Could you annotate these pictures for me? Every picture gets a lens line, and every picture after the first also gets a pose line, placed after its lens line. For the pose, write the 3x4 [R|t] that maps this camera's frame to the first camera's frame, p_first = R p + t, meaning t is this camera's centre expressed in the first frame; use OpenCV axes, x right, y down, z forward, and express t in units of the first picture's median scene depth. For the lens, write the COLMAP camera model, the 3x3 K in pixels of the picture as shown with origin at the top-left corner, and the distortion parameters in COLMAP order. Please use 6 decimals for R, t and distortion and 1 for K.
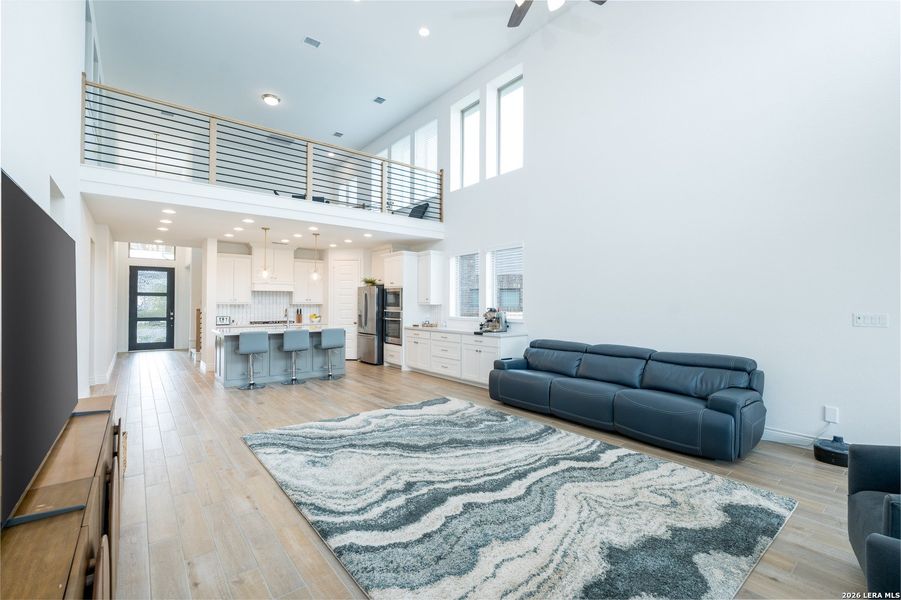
lens RADIAL K [[395.6, 0, 450.5], [0, 395.6, 300.0], [0, 0, 1]] dist [-0.001432, -0.000075]
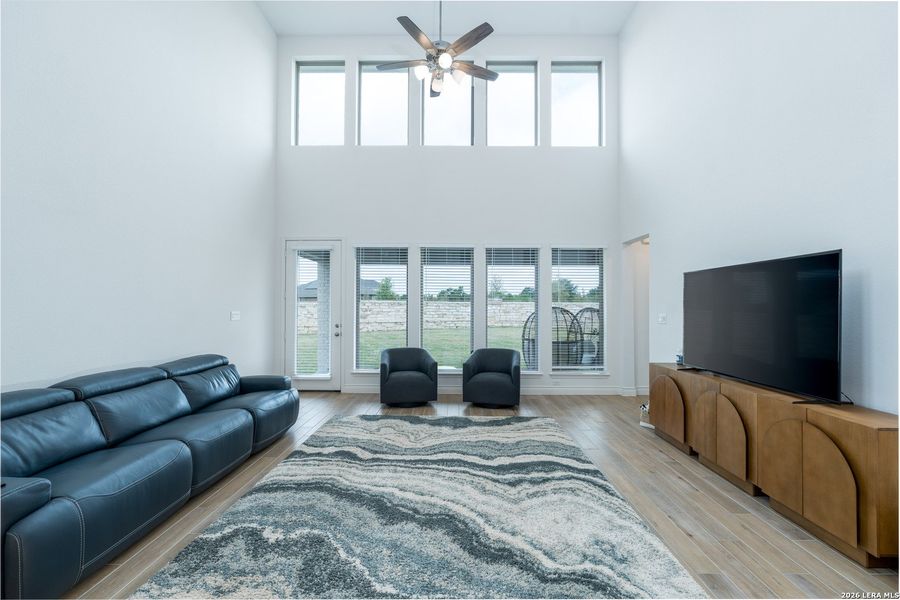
lens RADIAL K [[395.1, 0, 450.0], [0, 395.1, 300.0], [0, 0, 1]] dist [-0.001432, -0.000075]
pose [[-0.773852, 0.006947, 0.633329, -0.573282], [-0.010680, 0.999655, -0.024015, 0.016302], [-0.633277, -0.025348, -0.773510, 1.752875]]
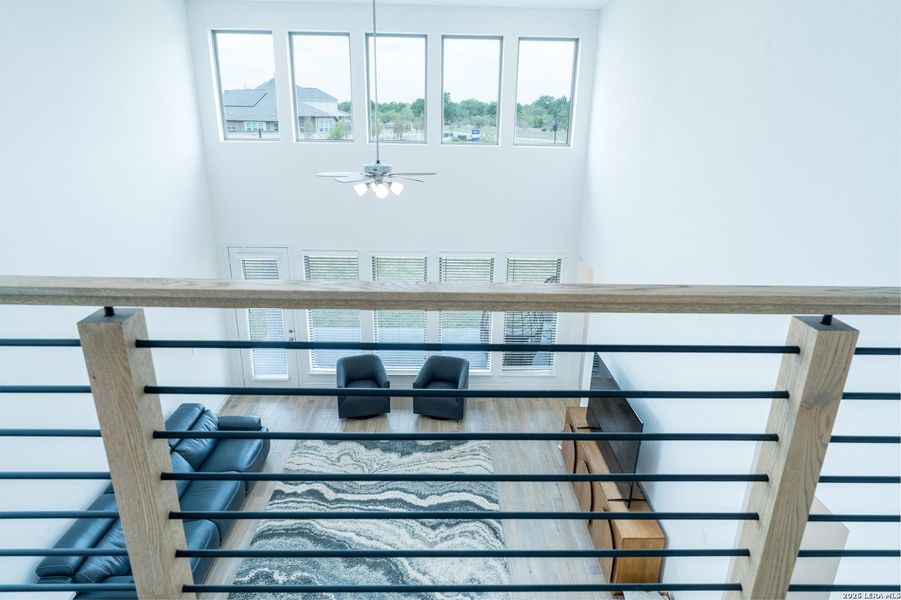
lens RADIAL K [[552.9, 0, 449.8], [0, 552.9, 309.4], [0, 0, 1]] dist [0.001285, 0.000039]
pose [[-0.792595, -0.217800, 0.569522, -1.062603], [-0.024866, 0.944797, 0.326710, -0.912416], [-0.609241, 0.244788, -0.754258, 2.150235]]
